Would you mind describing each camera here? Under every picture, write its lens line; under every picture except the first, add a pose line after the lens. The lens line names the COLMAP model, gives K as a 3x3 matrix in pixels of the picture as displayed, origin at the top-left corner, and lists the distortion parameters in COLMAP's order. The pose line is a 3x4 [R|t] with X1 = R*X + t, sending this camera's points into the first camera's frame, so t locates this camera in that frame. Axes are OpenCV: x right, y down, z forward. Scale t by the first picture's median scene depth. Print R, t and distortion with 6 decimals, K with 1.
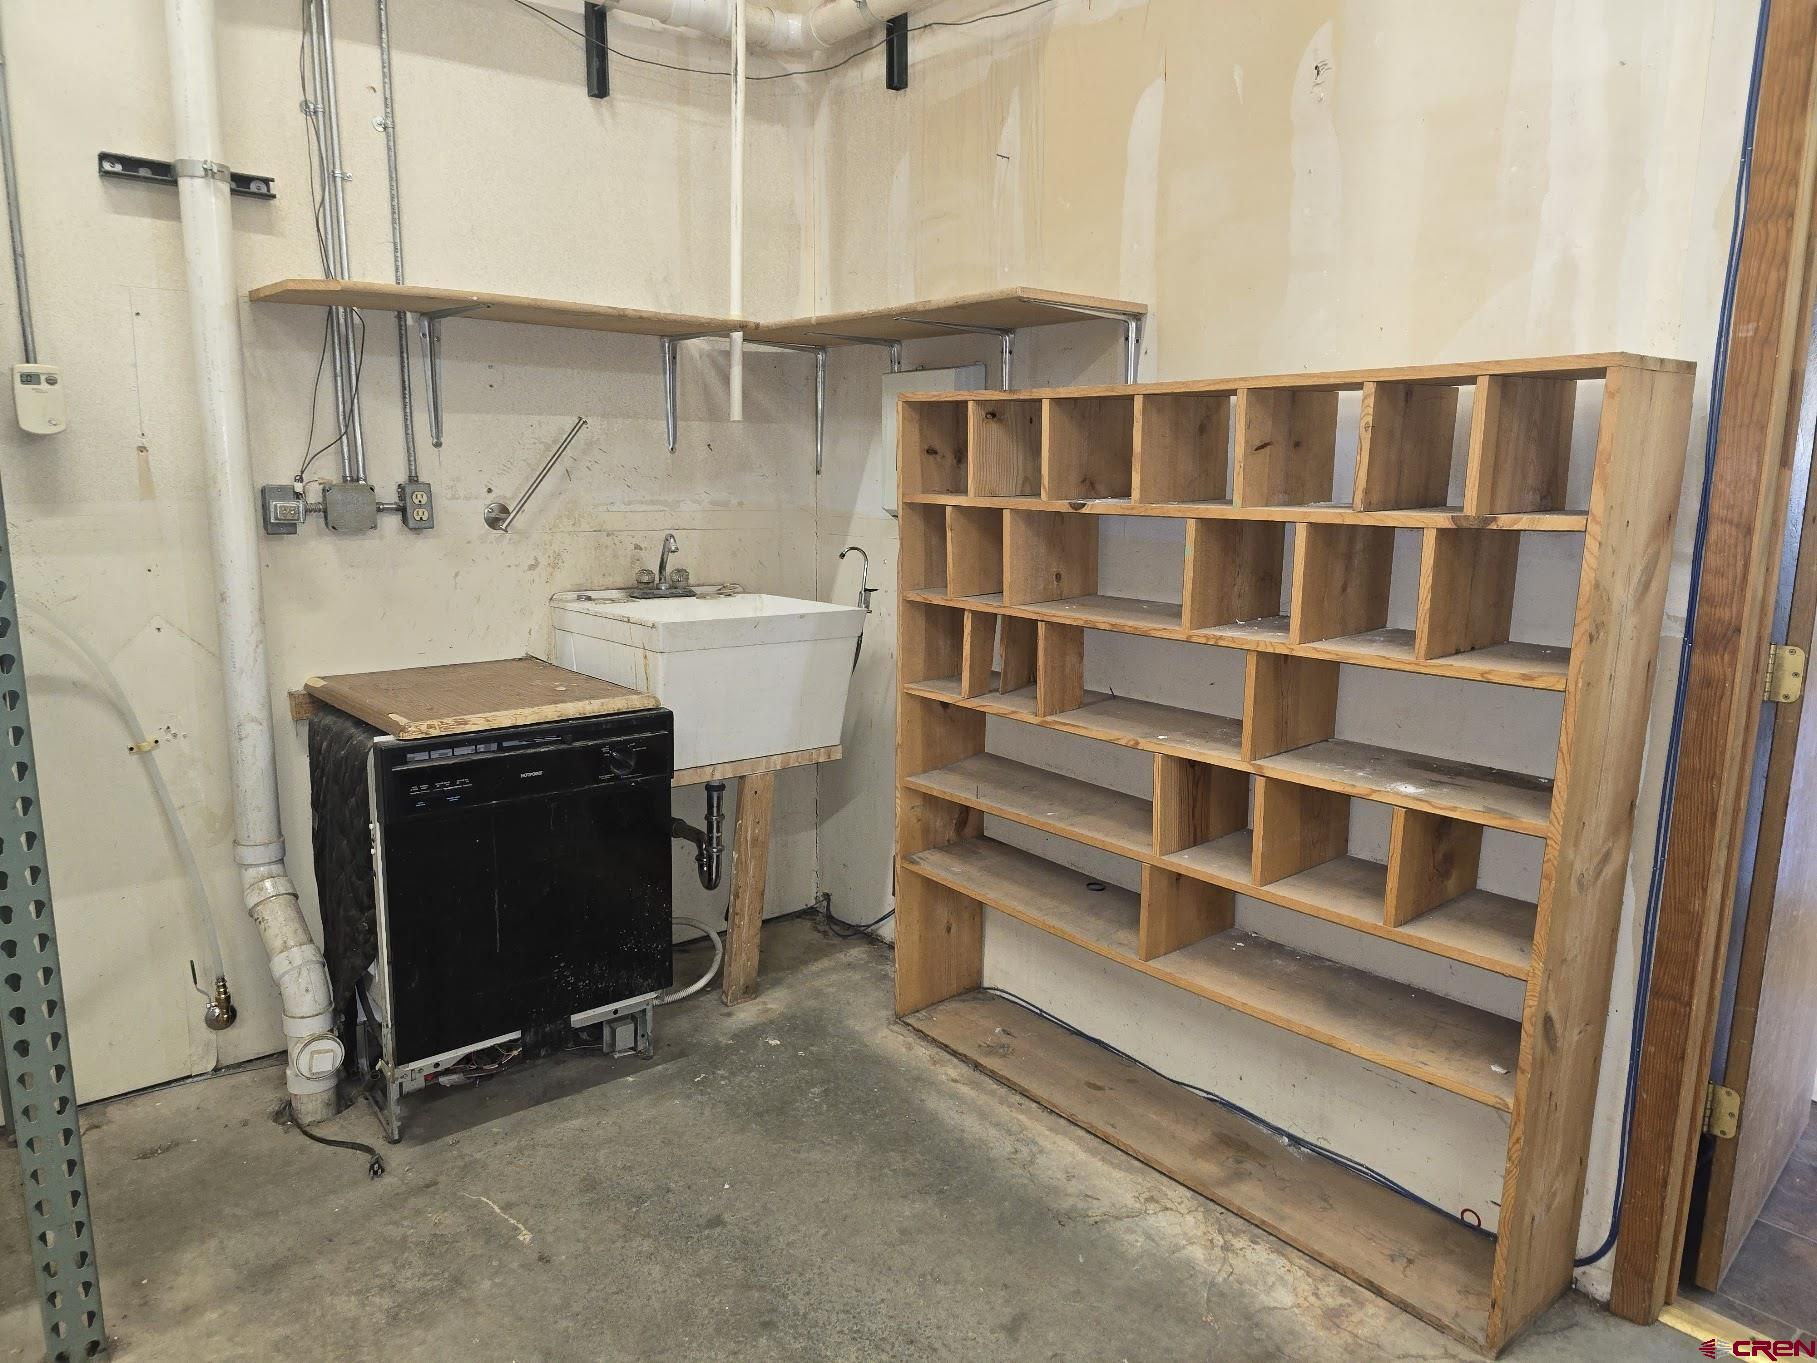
lens RADIAL K [[1221.4, 0, 913.1], [0, 1221.4, 690.1], [0, 0, 1]] dist [0.010594, 0.000799]
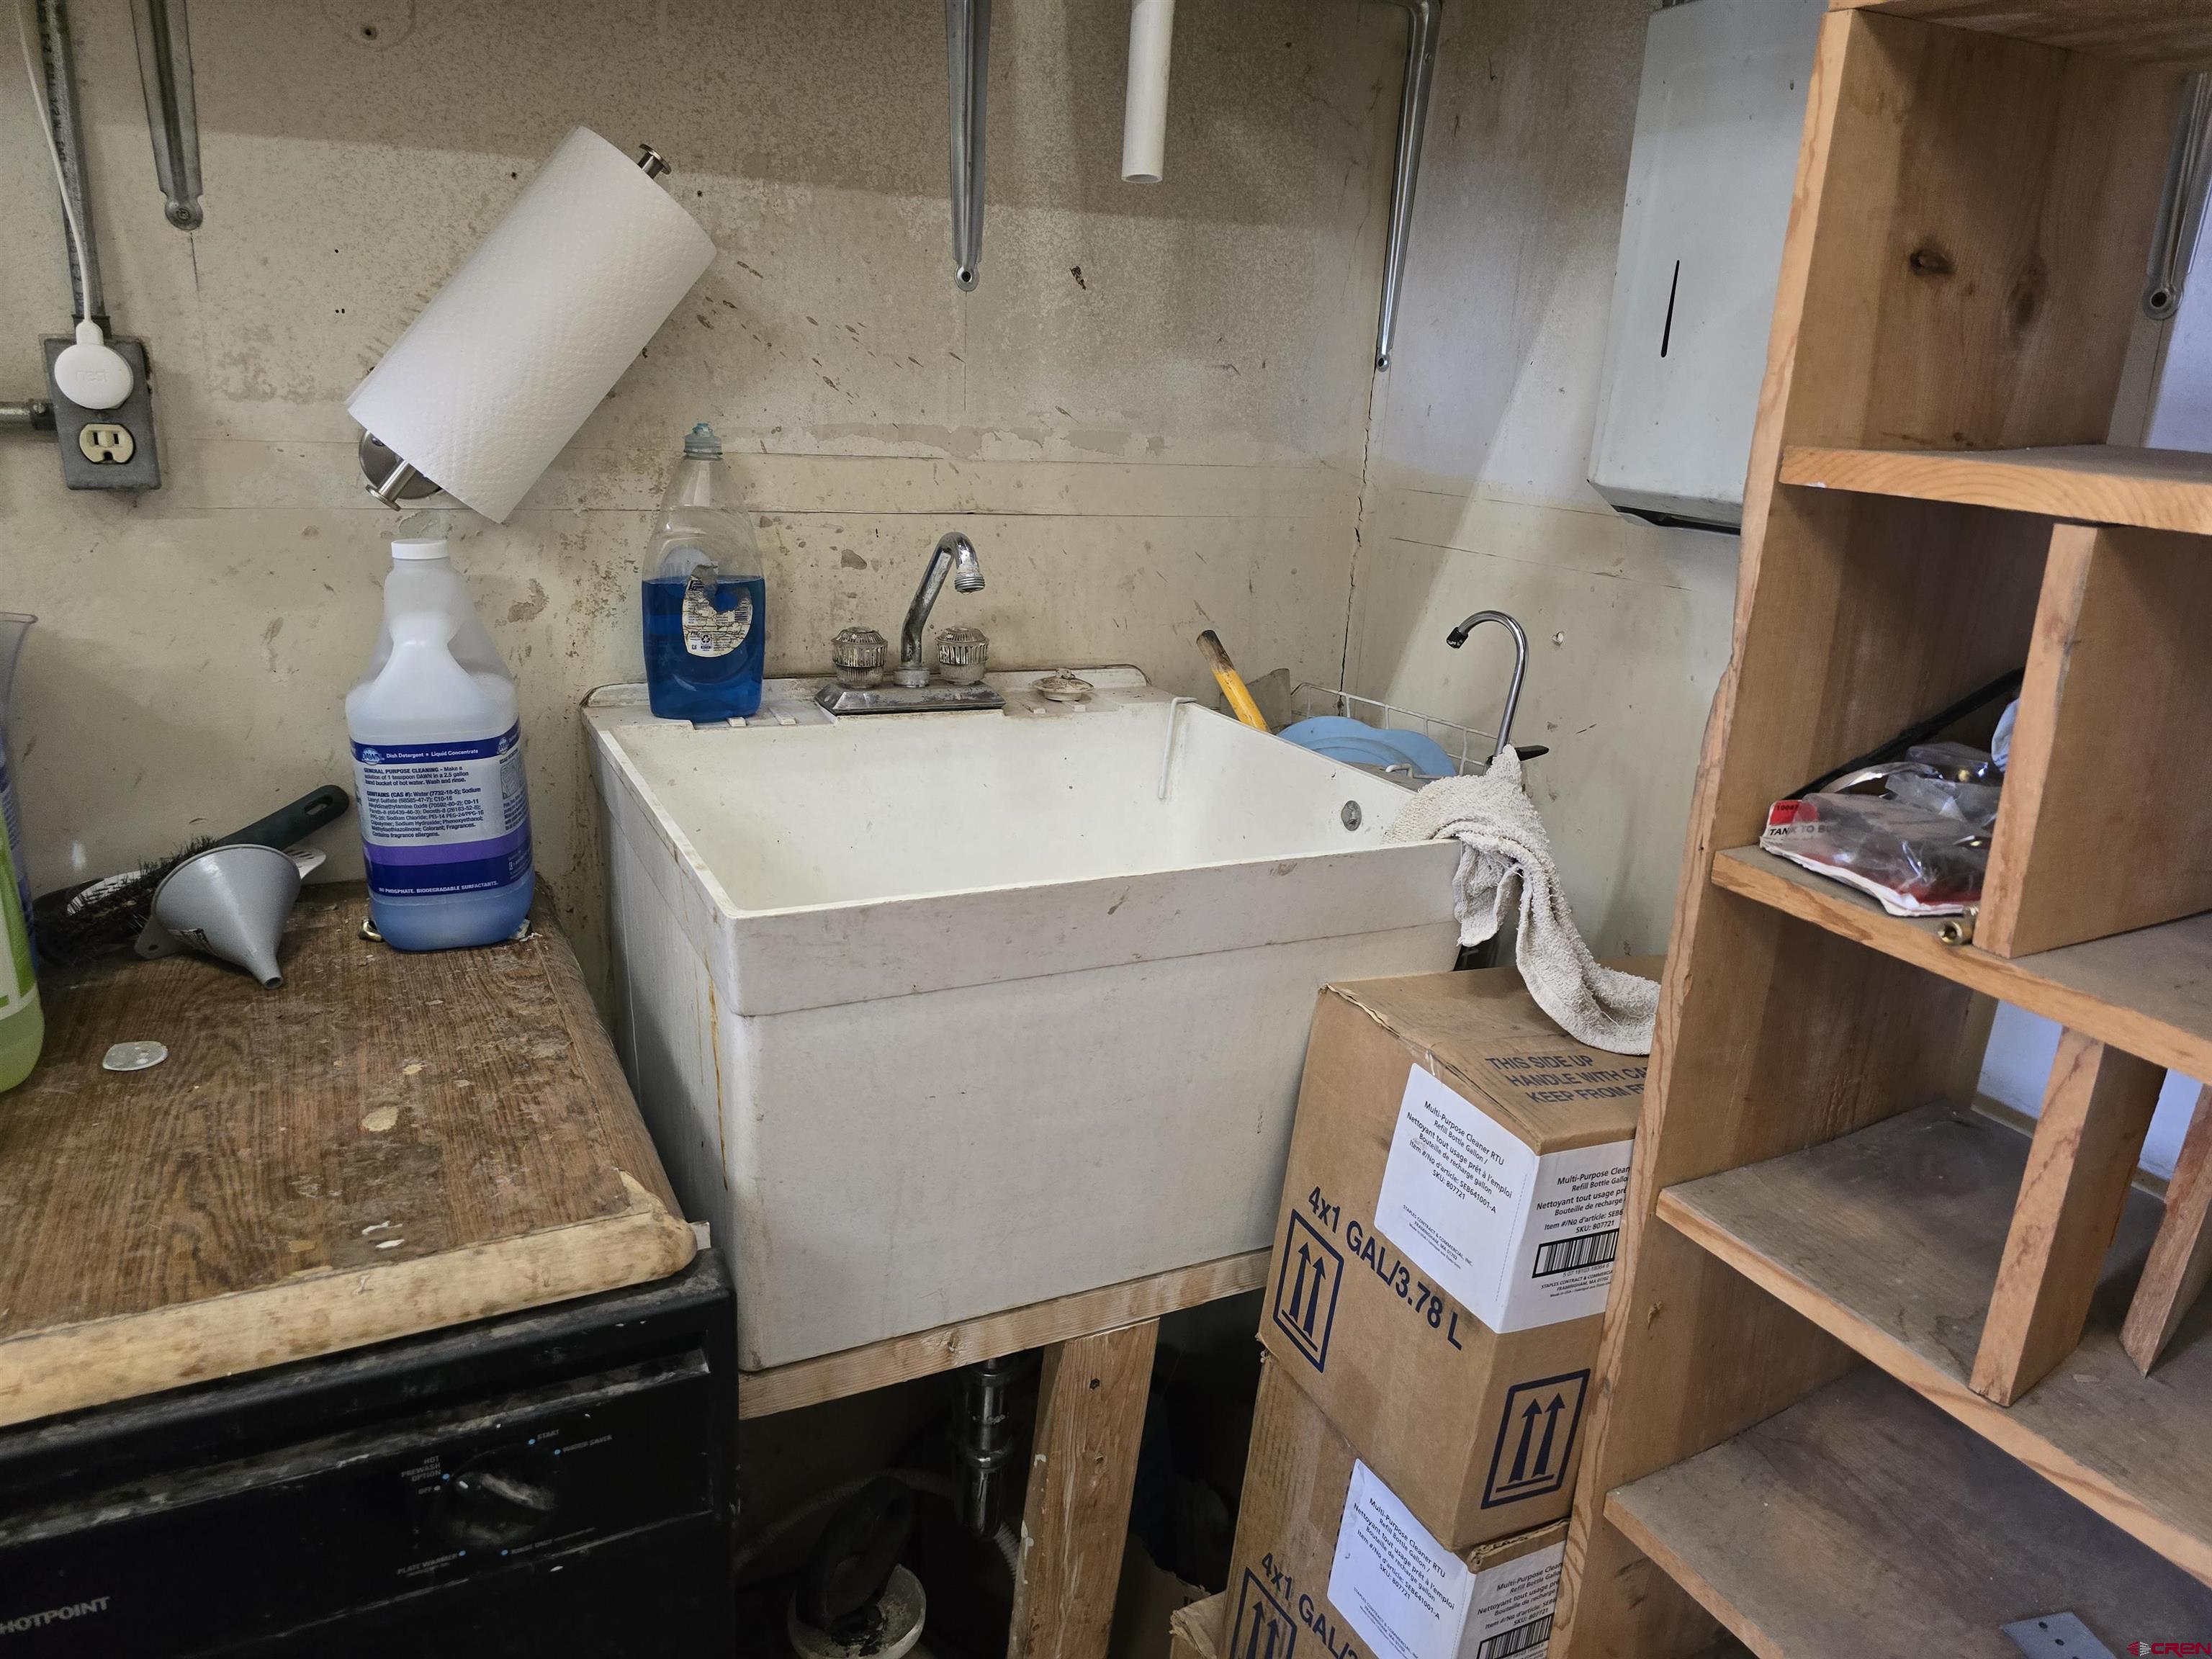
lens RADIAL K [[1475.2, 0, 1091.5], [0, 1475.2, 827.6], [0, 0, 1]] dist [-0.000016, -0.001483]
pose [[0.971205, 0.102105, -0.215257, -0.058215], [-0.078004, 0.989987, 0.117647, -0.096696], [0.225114, -0.097469, 0.969445, 0.599092]]
